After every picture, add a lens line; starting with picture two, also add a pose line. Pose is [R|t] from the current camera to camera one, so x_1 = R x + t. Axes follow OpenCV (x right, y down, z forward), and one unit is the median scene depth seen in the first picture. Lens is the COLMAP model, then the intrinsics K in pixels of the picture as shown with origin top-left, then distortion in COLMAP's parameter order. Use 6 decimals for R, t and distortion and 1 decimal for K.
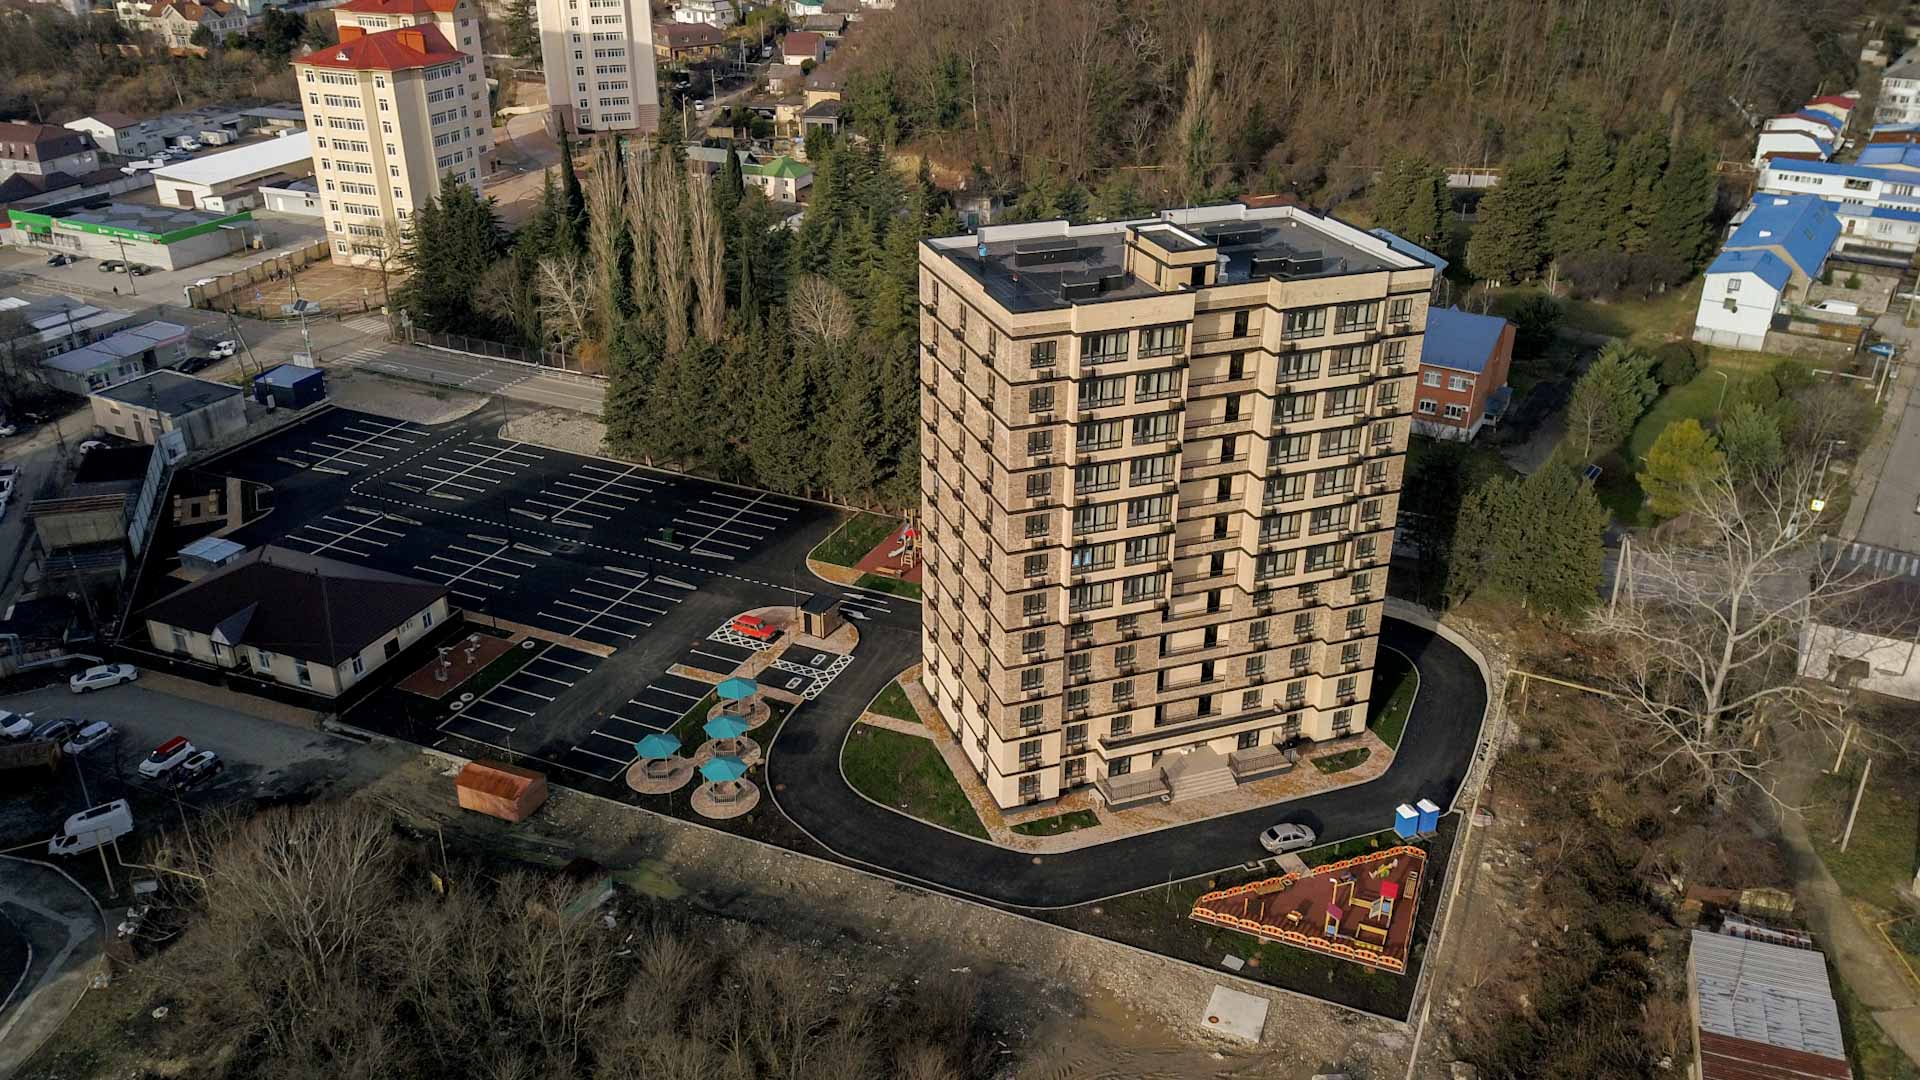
lens RADIAL K [[1472.7, 0, 959.8], [0, 1472.7, 539.0], [0, 0, 1]] dist [0.006399, 0.006215]
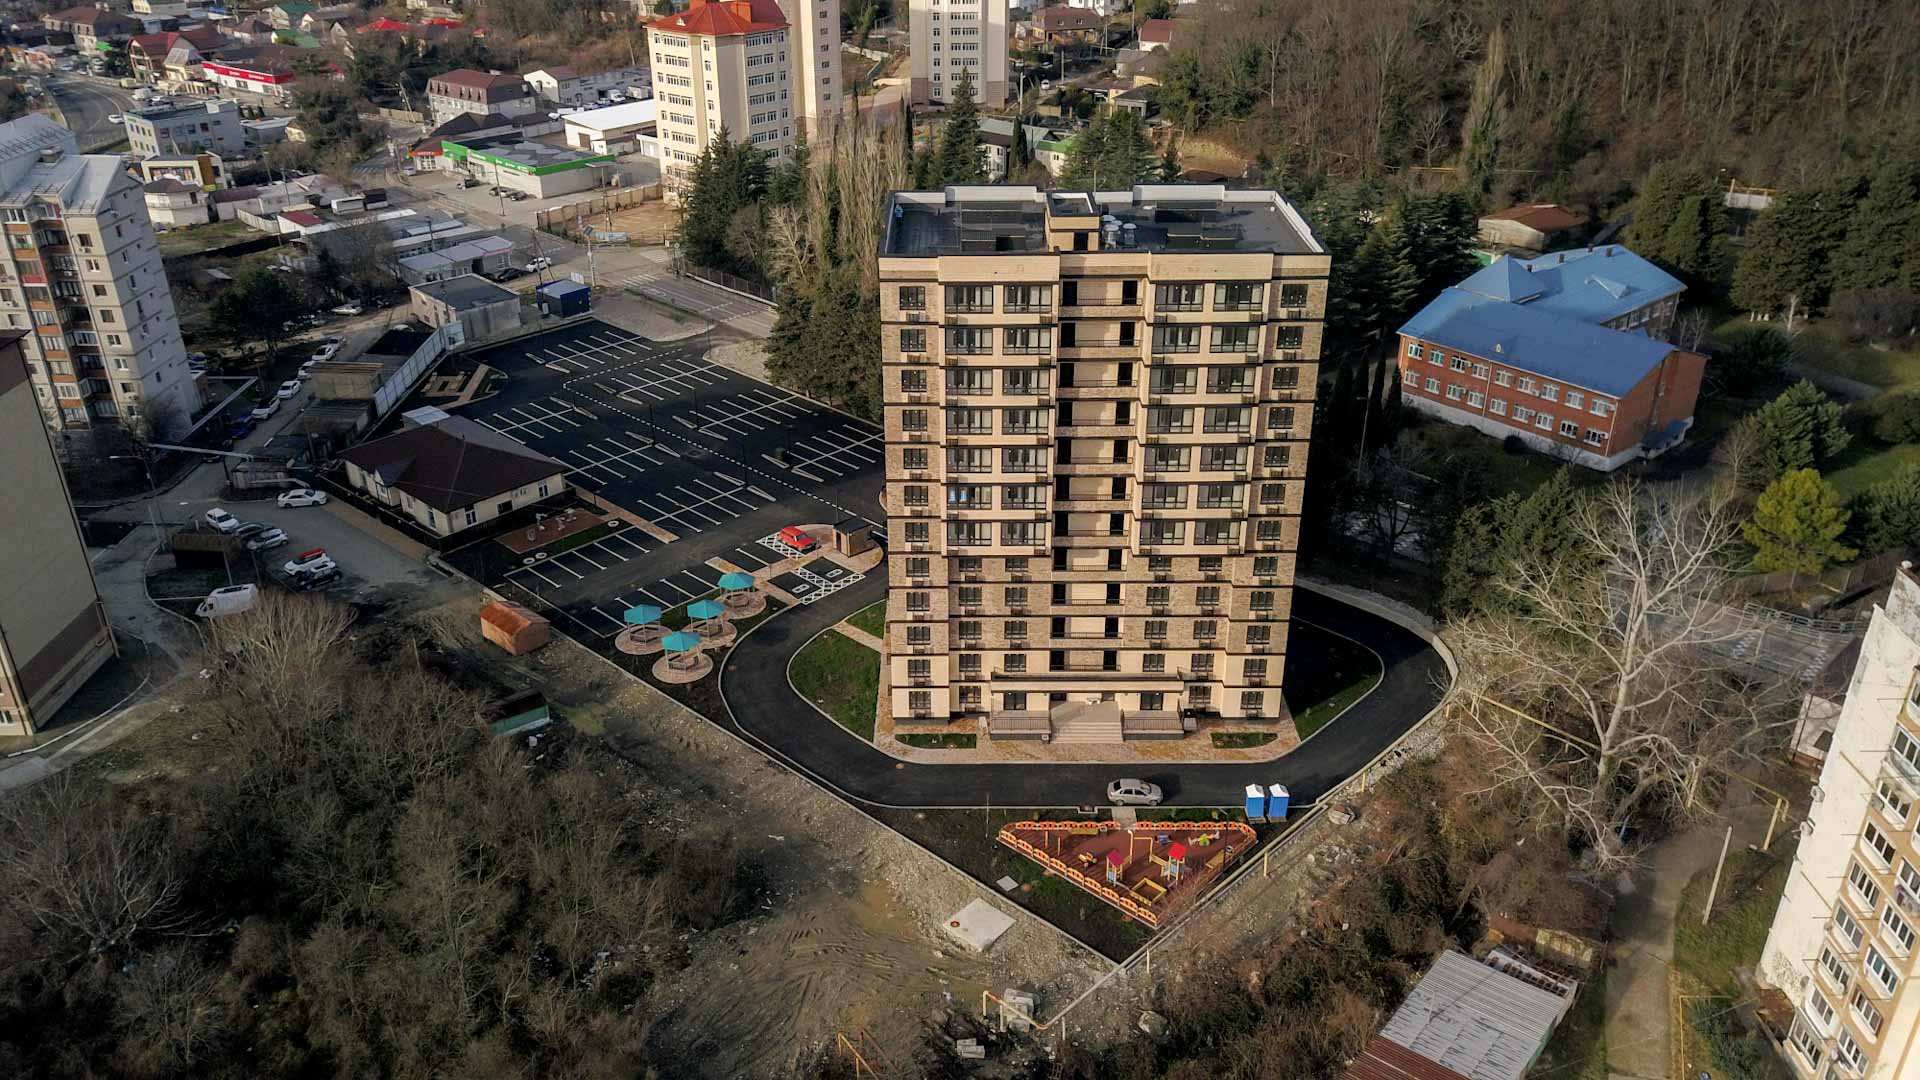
lens RADIAL K [[1455.9, 0, 958.8], [0, 1455.9, 540.2], [0, 0, 1]] dist [0.005296, 0.009192]
pose [[0.941182, 0.145126, -0.305148, 0.317096], [-0.142462, 0.989311, 0.031107, 0.009799], [0.306401, 0.014195, 0.951797, -0.012498]]
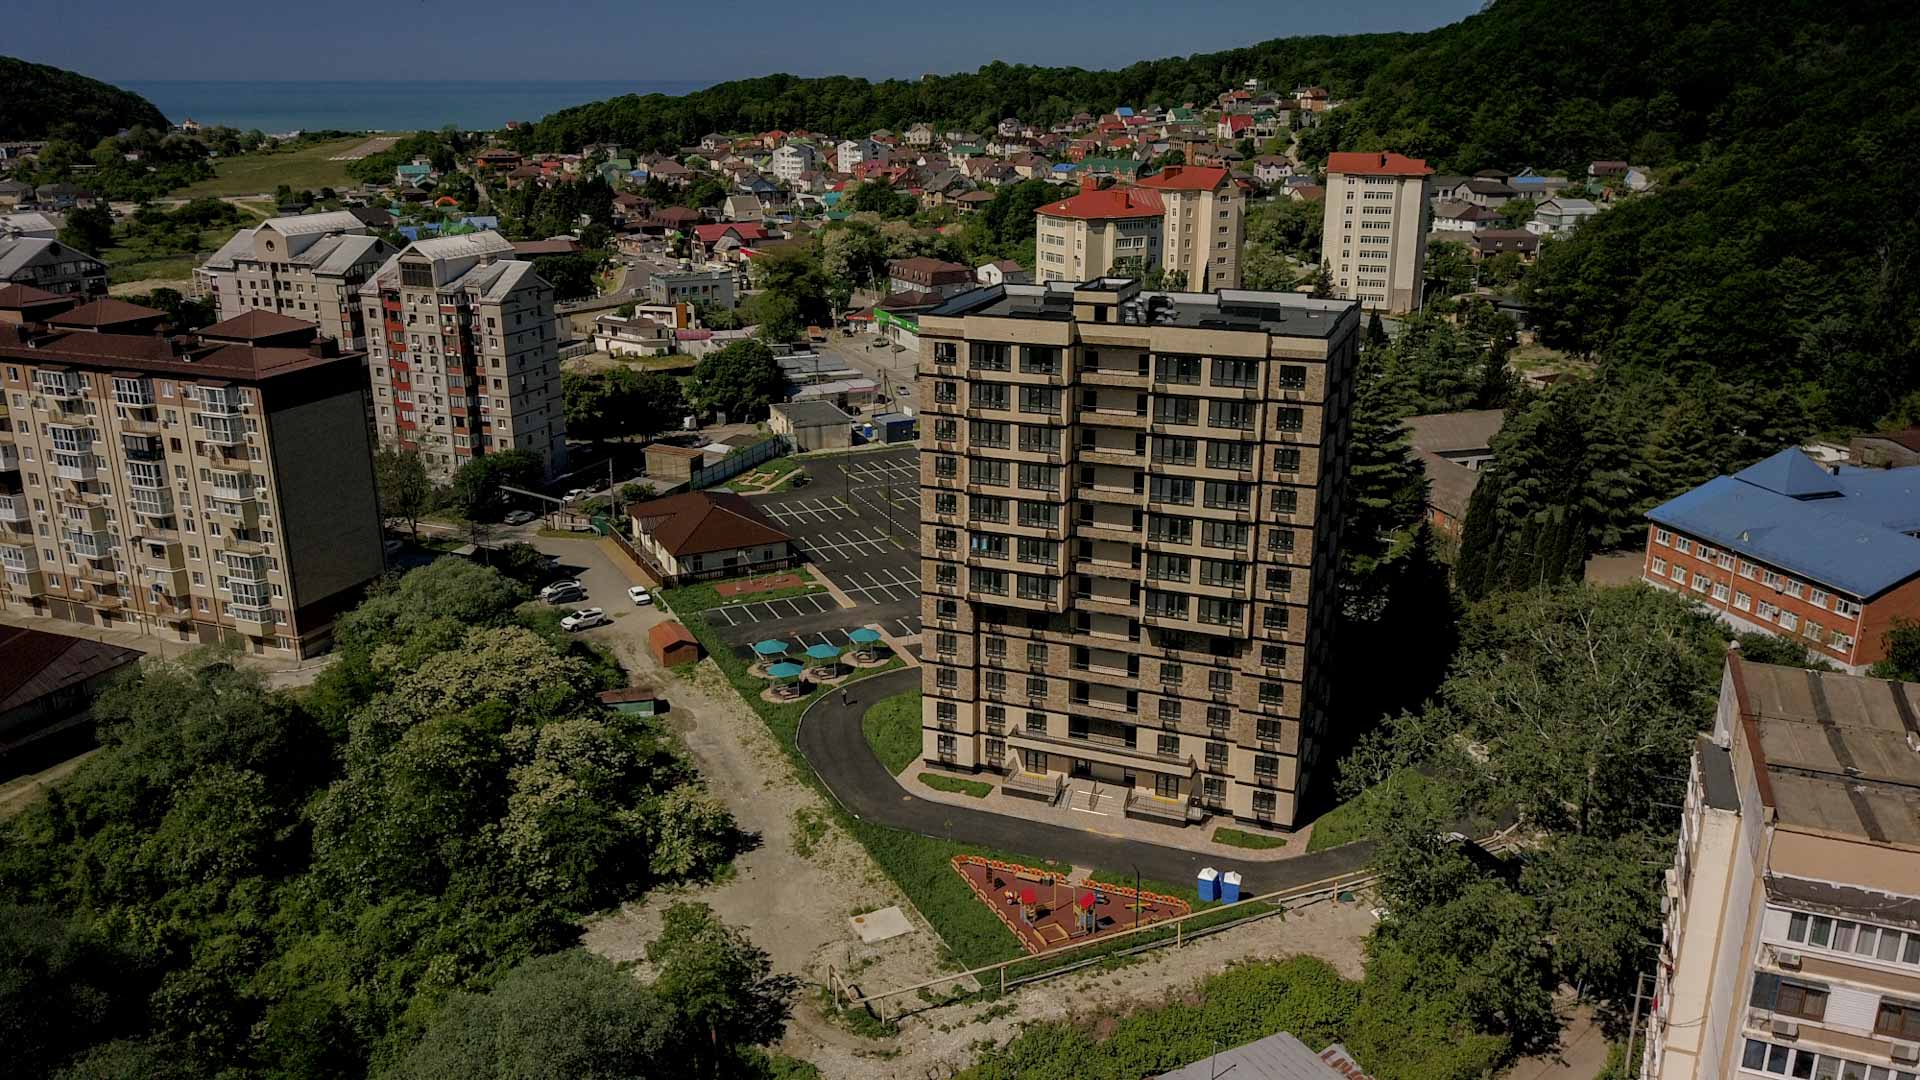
lens RADIAL K [[1459.1, 0, 964.6], [0, 1459.1, 540.3], [0, 0, 1]] dist [-0.000810, 0.000740]
pose [[0.748772, 0.193539, -0.633942, 0.612674], [-0.288480, 0.956241, -0.048799, 0.053679], [0.596757, 0.219419, 0.771839, 0.080618]]
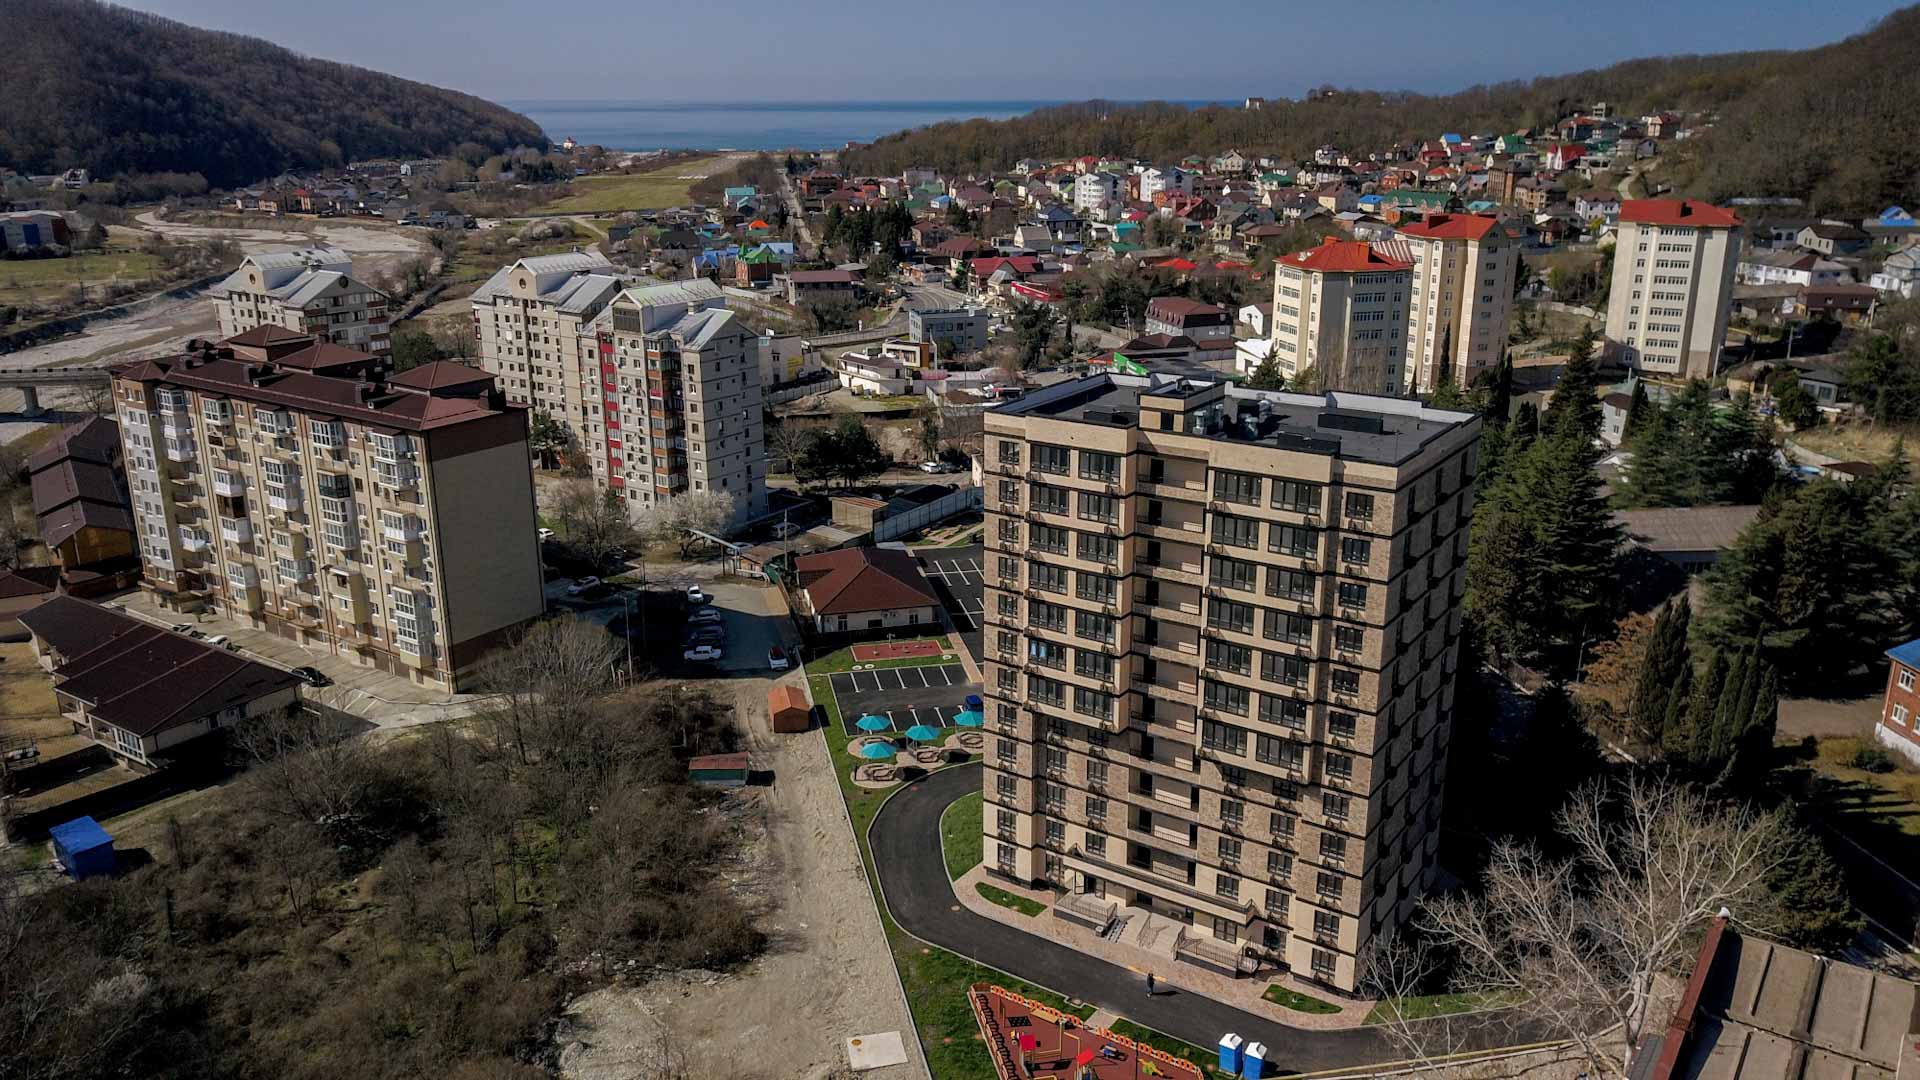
lens RADIAL K [[1450.5, 0, 962.5], [0, 1450.5, 543.4], [0, 0, 1]] dist [0.006697, -0.002168]
pose [[0.581528, 0.231086, -0.780015, 0.671624], [-0.353949, 0.935172, 0.013172, -0.043274], [0.732492, 0.268426, 0.625622, 0.195555]]
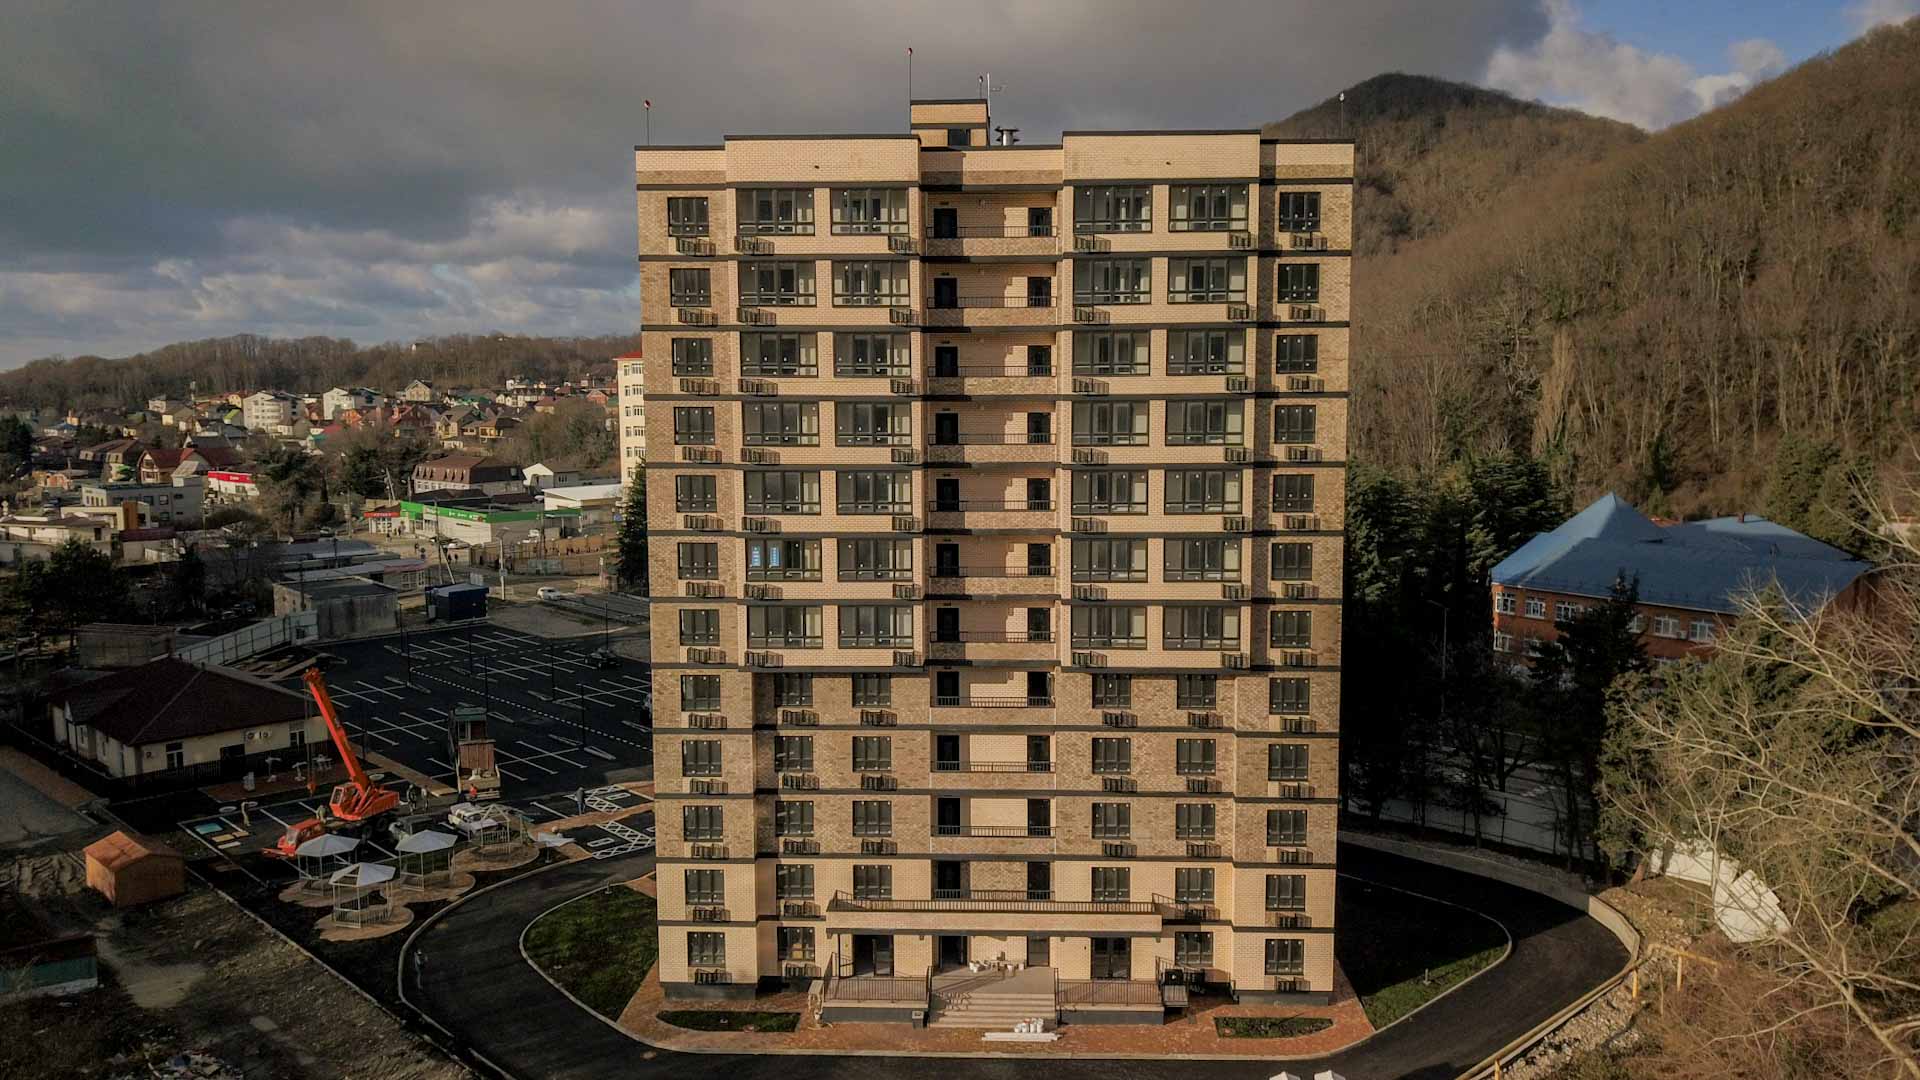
lens RADIAL K [[1466.1, 0, 961.8], [0, 1466.1, 538.1], [0, 0, 1]] dist [0.004294, 0.006922]
pose [[0.924886, 0.032956, -0.378815, 0.313353], [-0.160237, 0.937240, -0.309686, 0.147432], [0.344834, 0.347124, 0.872121, 0.351838]]
